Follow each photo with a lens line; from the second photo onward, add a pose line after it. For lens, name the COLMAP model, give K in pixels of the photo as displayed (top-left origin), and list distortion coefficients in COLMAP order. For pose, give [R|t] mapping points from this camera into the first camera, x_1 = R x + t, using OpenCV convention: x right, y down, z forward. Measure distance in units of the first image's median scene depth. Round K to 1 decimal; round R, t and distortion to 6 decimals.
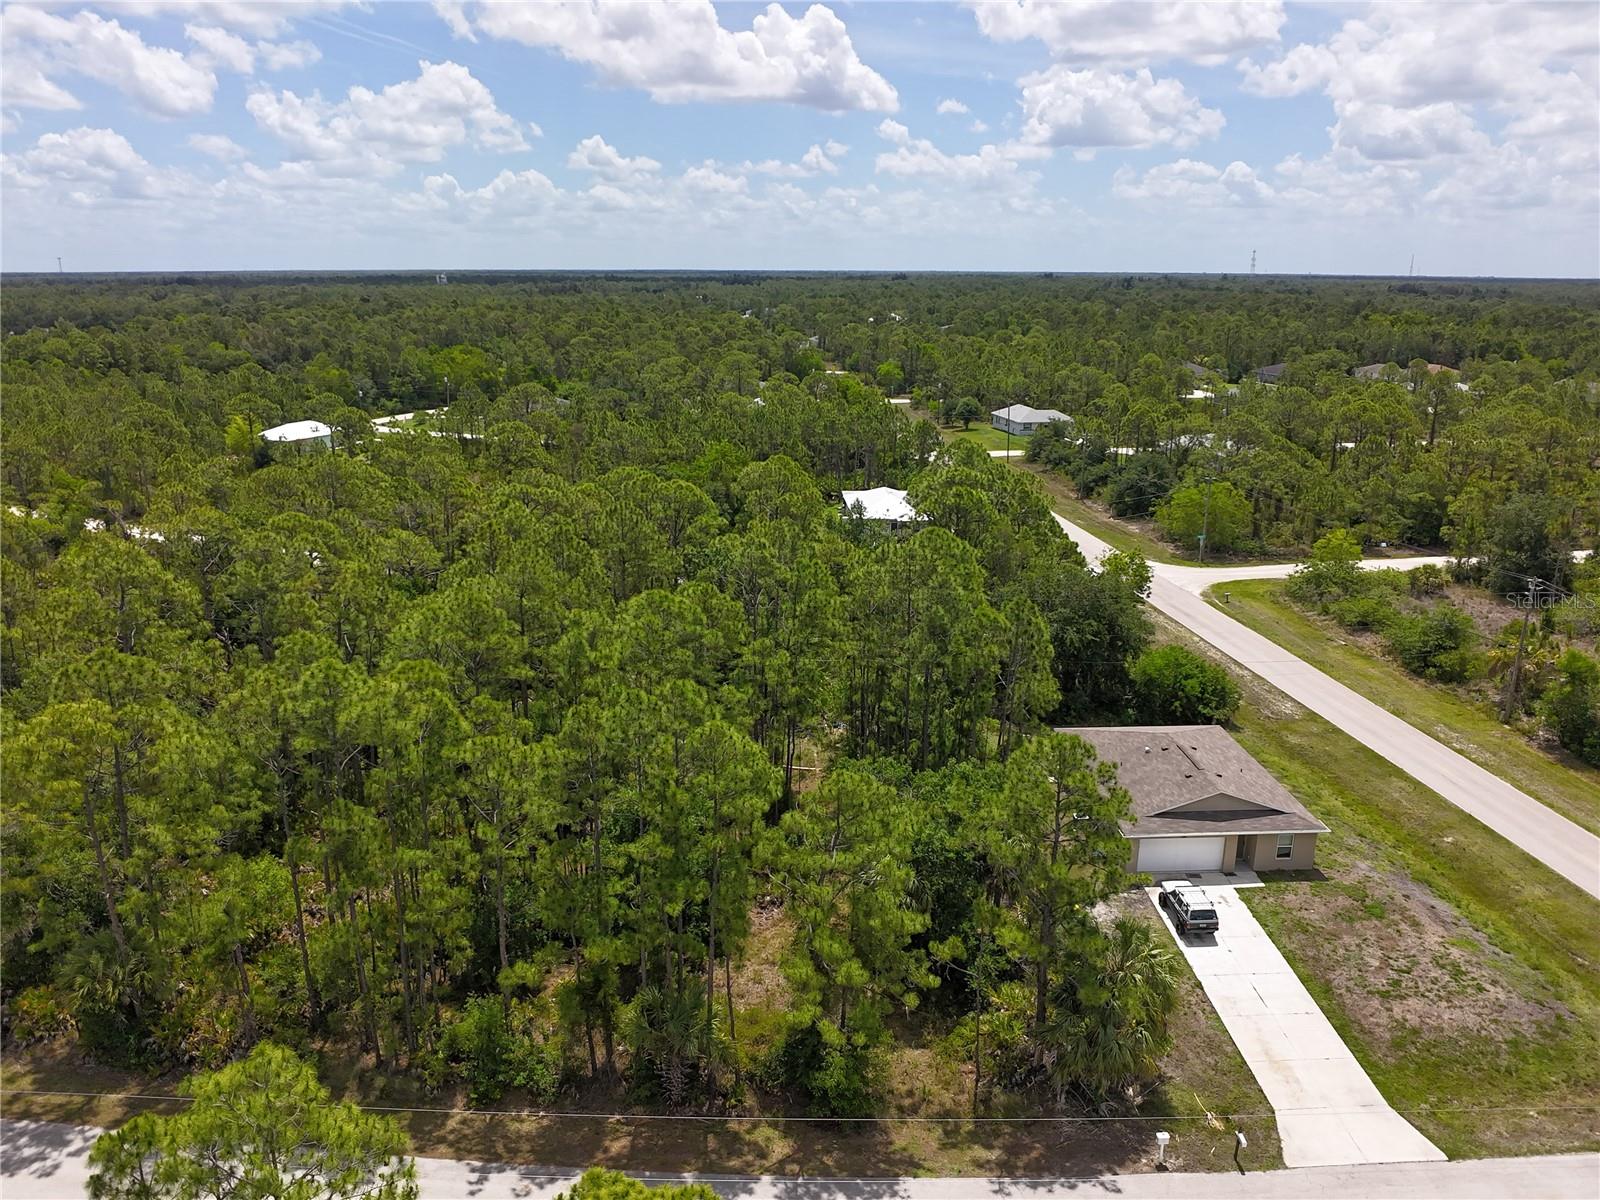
lens RADIAL K [[1180.5, 0, 806.1], [0, 1180.5, 597.1], [0, 0, 1]] dist [-0.050104, 0.021562]
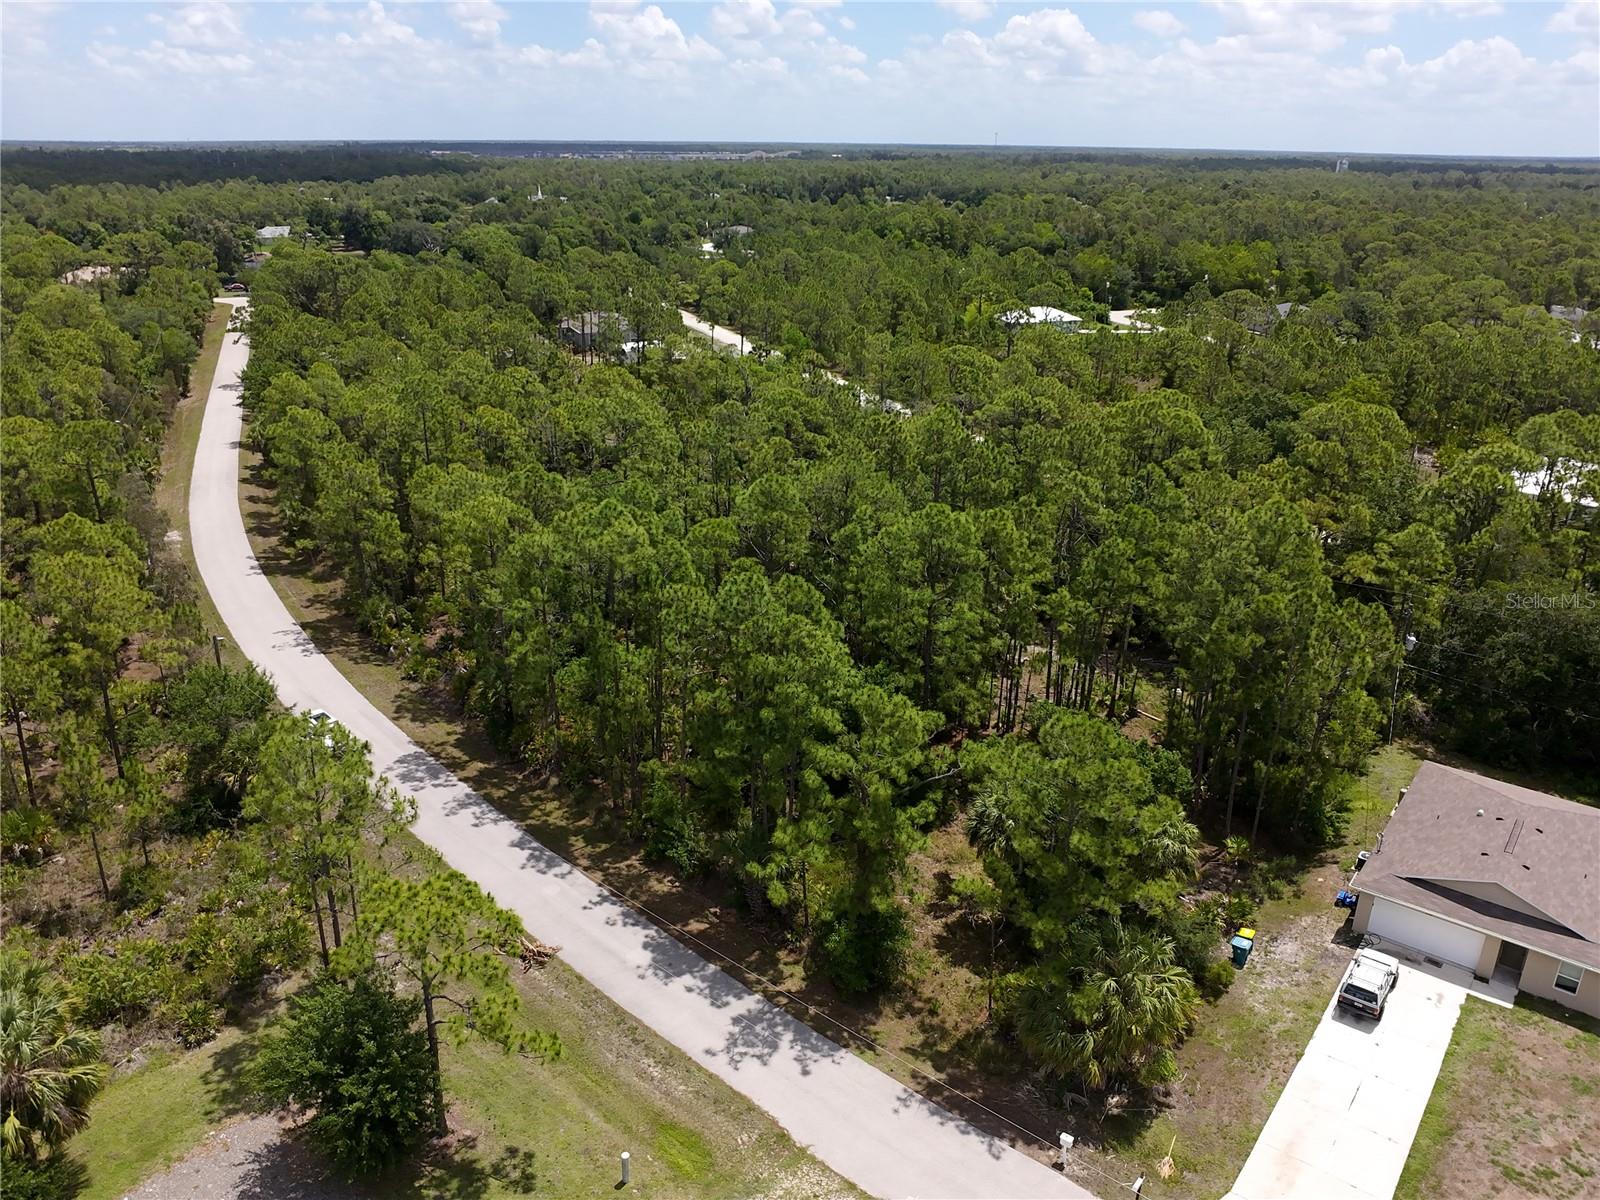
lens RADIAL K [[1180.5, 0, 804.7], [0, 1180.5, 603.2], [0, 0, 1]] dist [-0.050104, 0.021562]
pose [[0.758287, 0.244129, -0.604484, 0.595098], [-0.183923, 0.969682, 0.160898, -0.089472], [0.625438, -0.010828, 0.780199, 0.091390]]
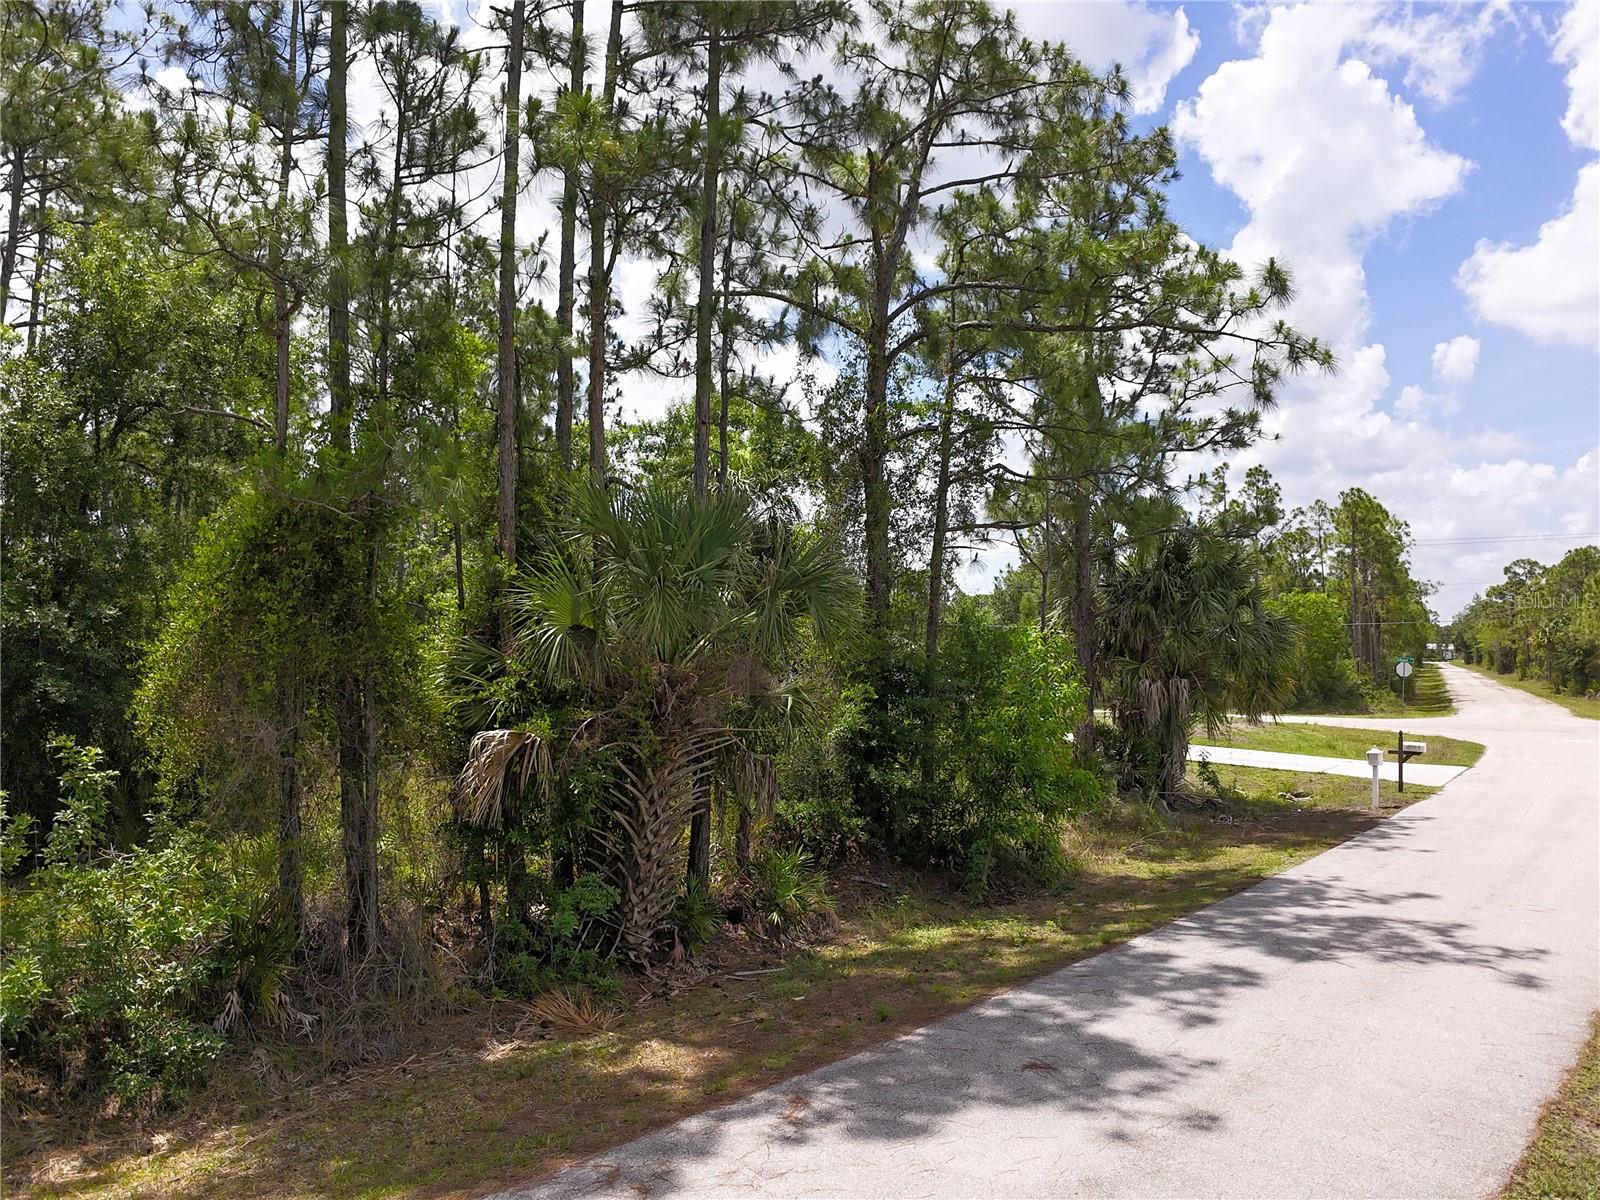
lens RADIAL K [[1180.5, 0, 806.3], [0, 1180.5, 599.8], [0, 0, 1]] dist [-0.050104, 0.021562]
pose [[0.622821, 0.033943, 0.781627, -0.318591], [0.204920, 0.957102, -0.204849, 0.429011], [-0.755050, 0.287756, 0.589148, 0.806372]]
